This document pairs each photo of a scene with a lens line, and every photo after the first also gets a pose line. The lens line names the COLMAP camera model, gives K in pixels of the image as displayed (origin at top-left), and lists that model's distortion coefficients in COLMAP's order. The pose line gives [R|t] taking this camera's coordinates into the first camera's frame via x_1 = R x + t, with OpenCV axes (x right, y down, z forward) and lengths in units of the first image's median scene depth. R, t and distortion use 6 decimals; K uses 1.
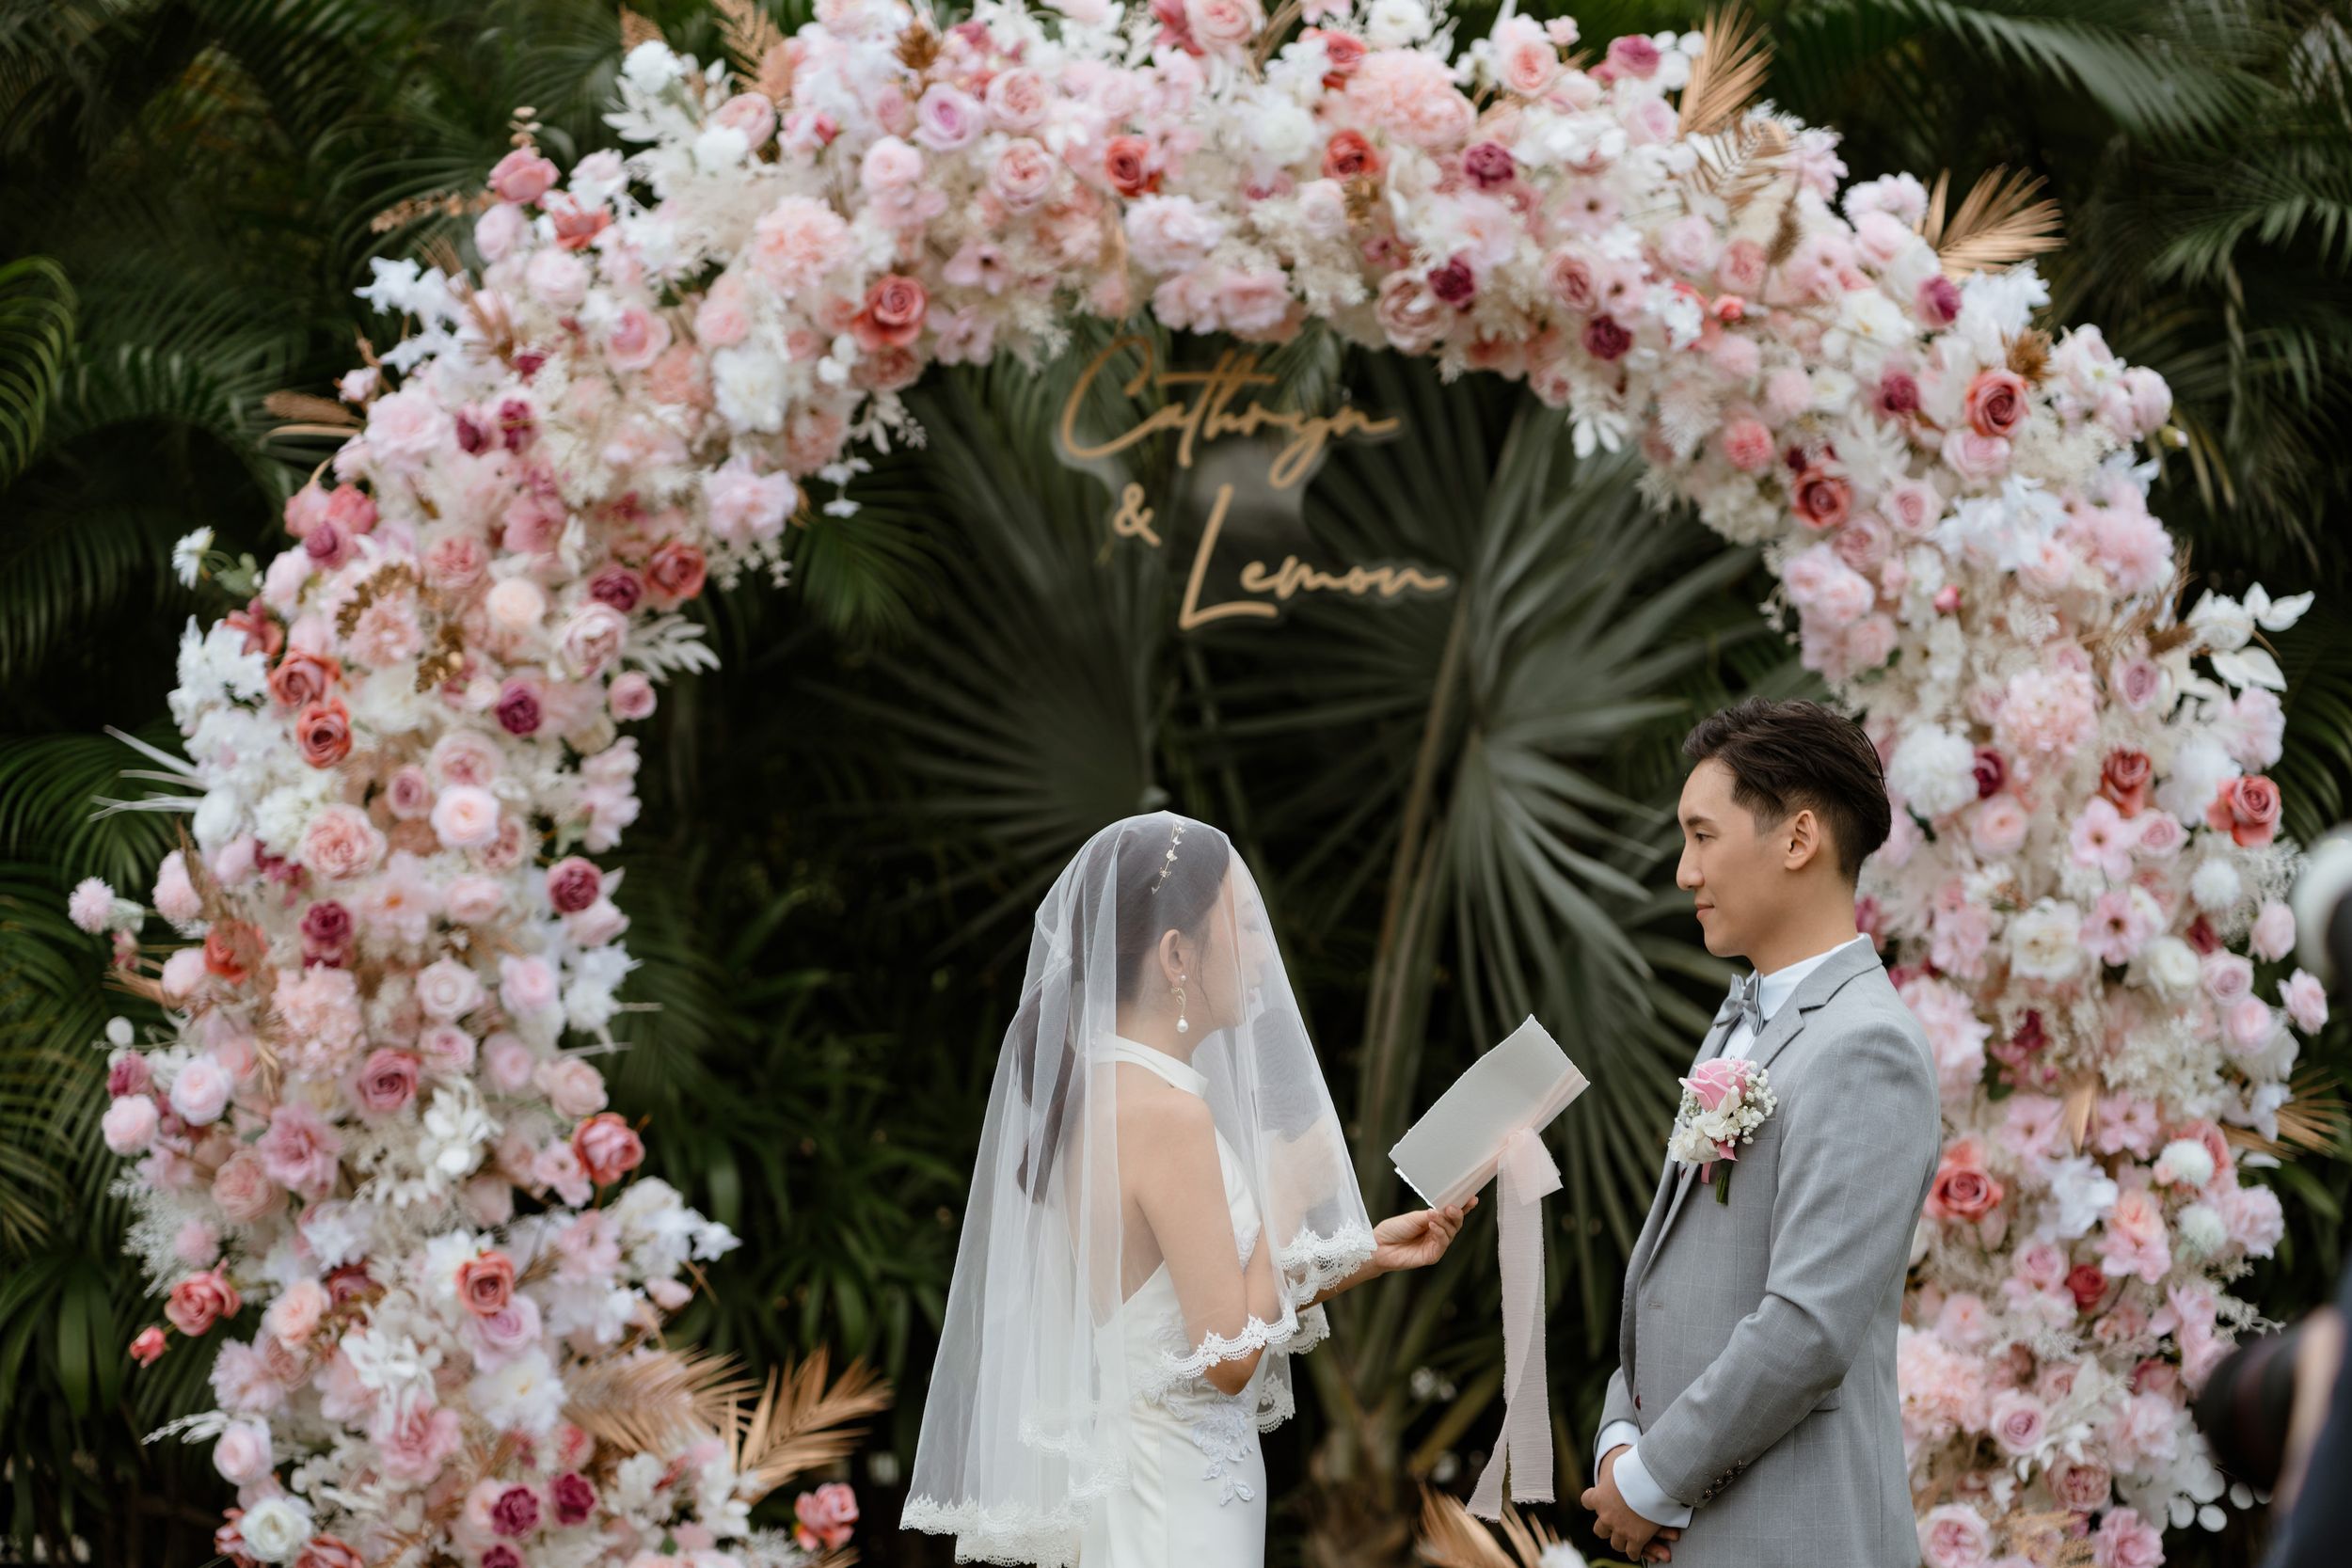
lens RADIAL K [[5769.5, 0, 1031.2], [0, 5769.5, 792.5], [0, 0, 1]] dist [-0.104931, 5.836731]
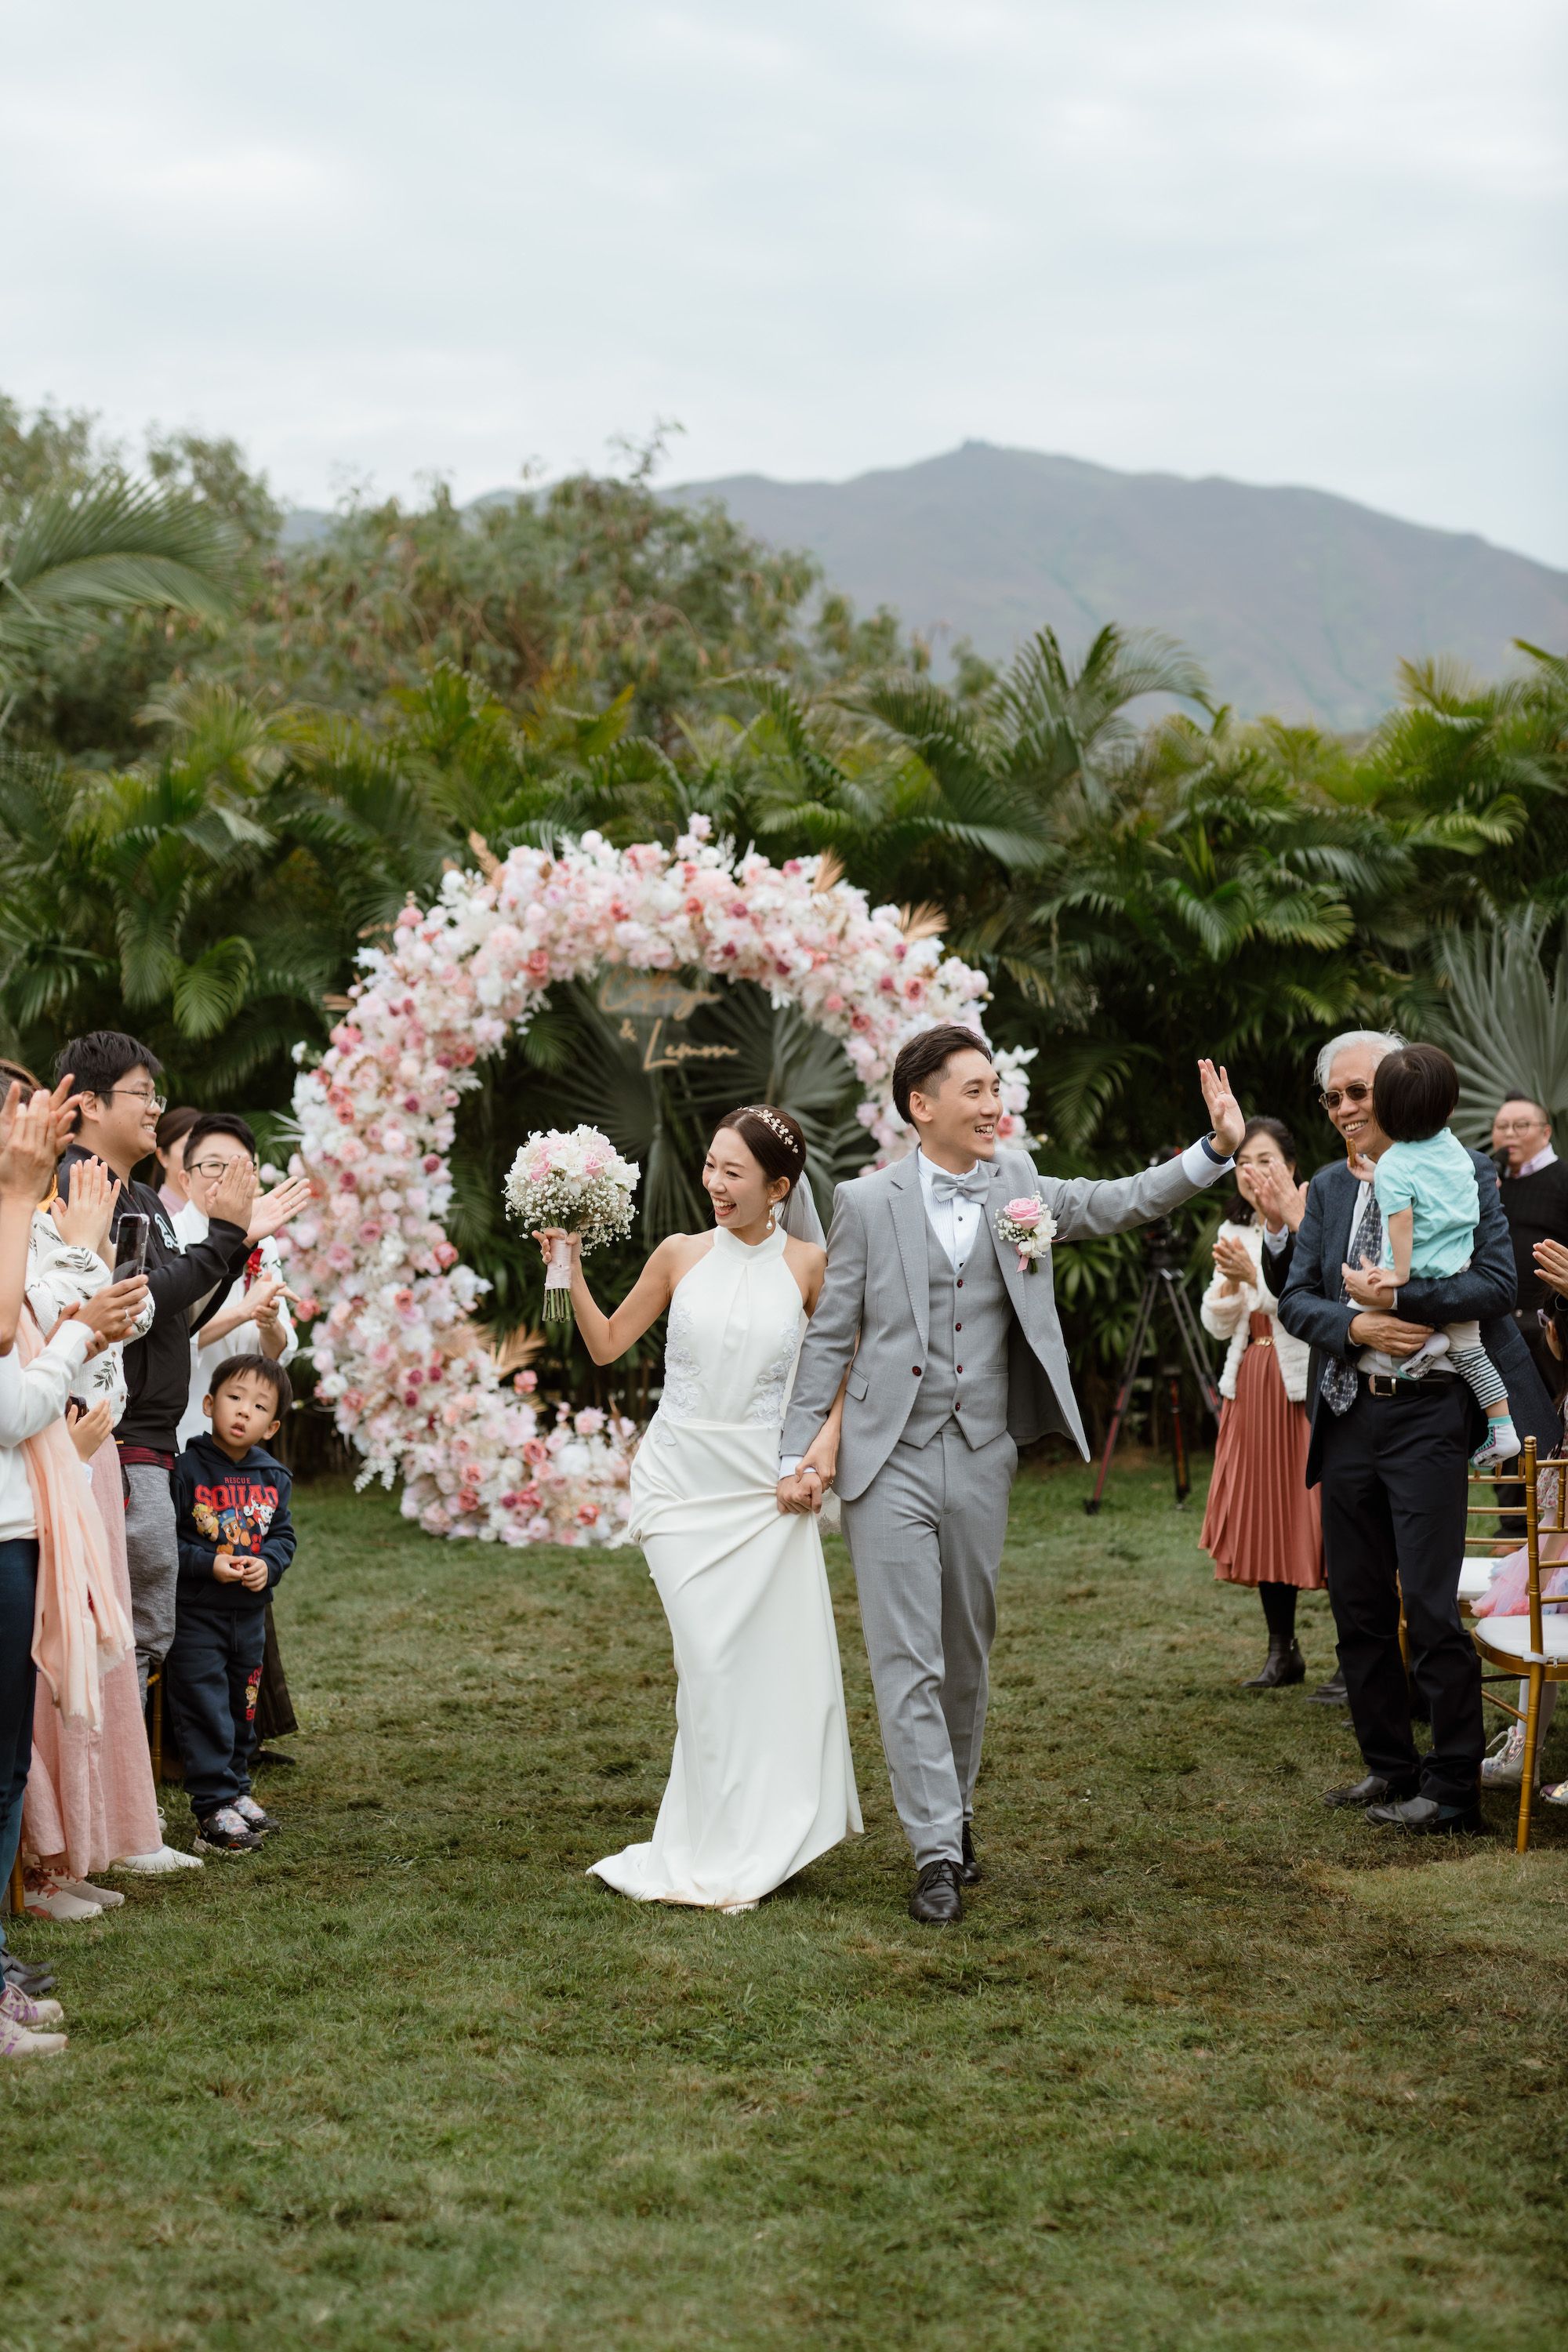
lens RADIAL K [[3229.8, 0, 566.7], [0, 3229.8, 1162.6], [0, 0, 1]] dist [0.255468, 0.017409]
pose [[0.998216, -0.019110, -0.056570, 0.080255], [0.019899, 0.999712, 0.013415, -0.004978], [0.056298, -0.014517, 0.998308, -0.619578]]
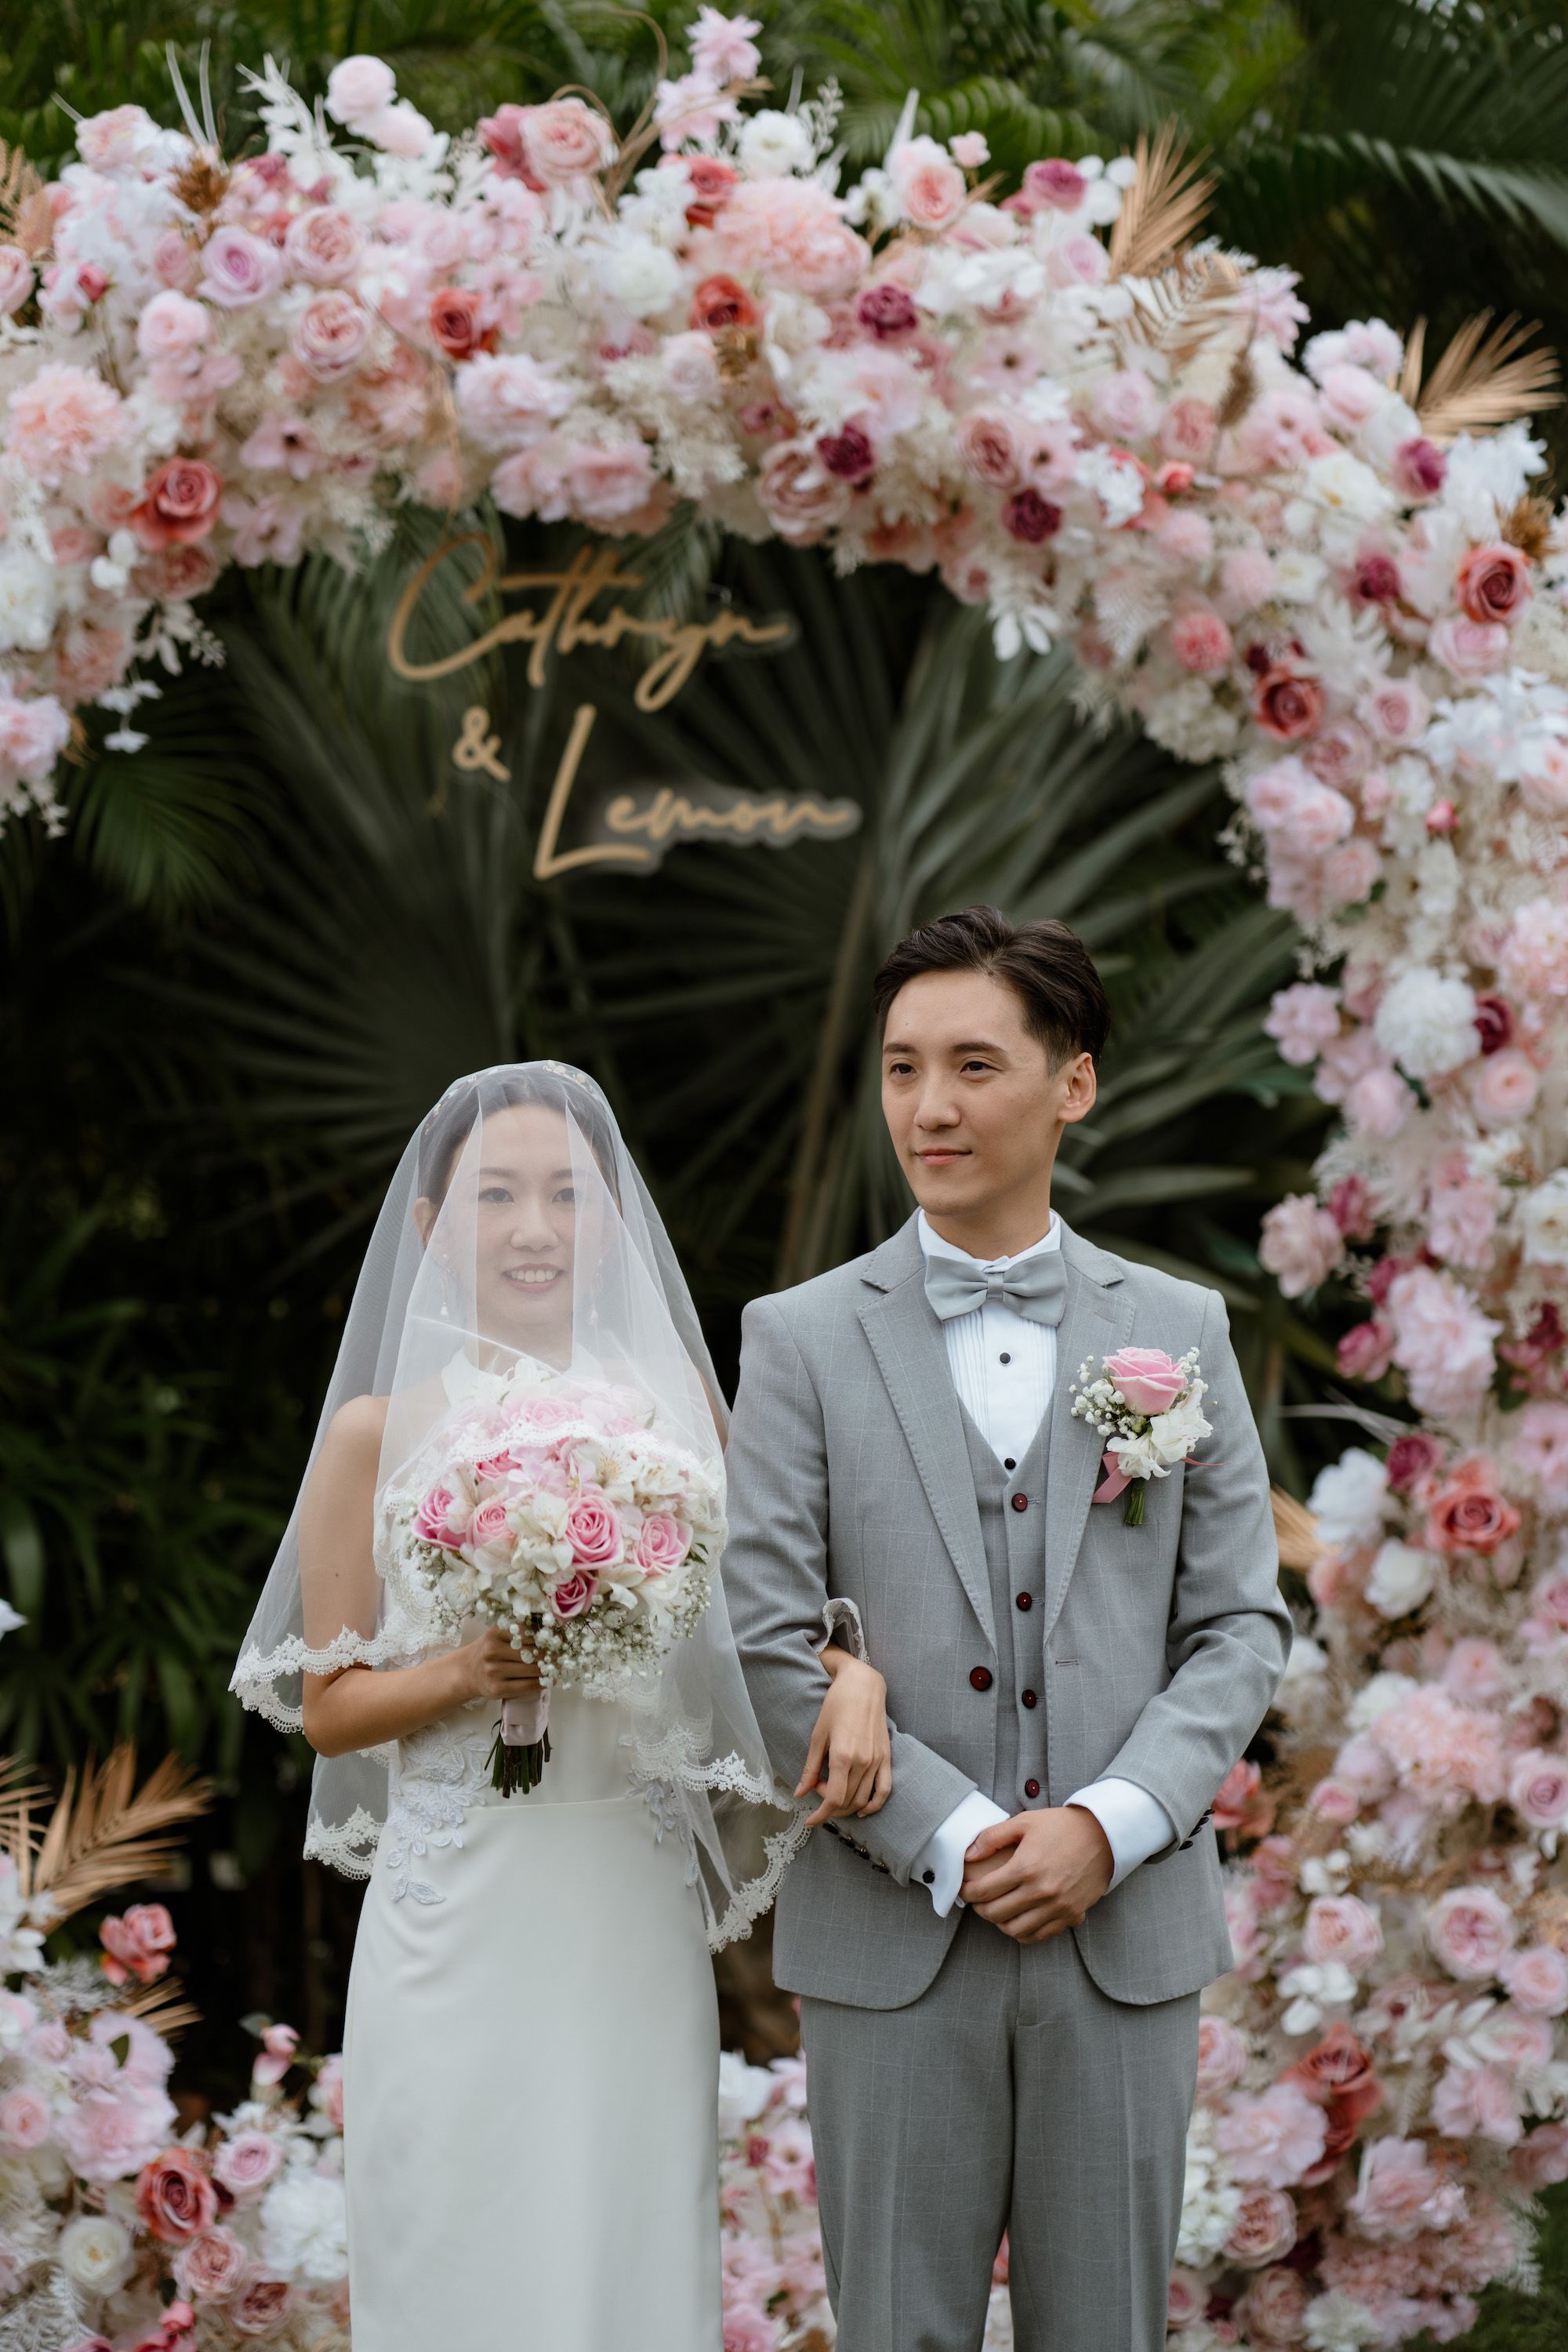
lens RADIAL K [[6082.0, 0, 727.8], [0, 6082.0, 1174.9], [0, 0, 1]] dist [0.084656, 0.149351]
pose [[0.998400, -0.023893, 0.051248, 0.007699], [0.023451, 0.999683, 0.009204, 0.007732], [-0.051451, -0.007988, 0.998644, 0.113547]]
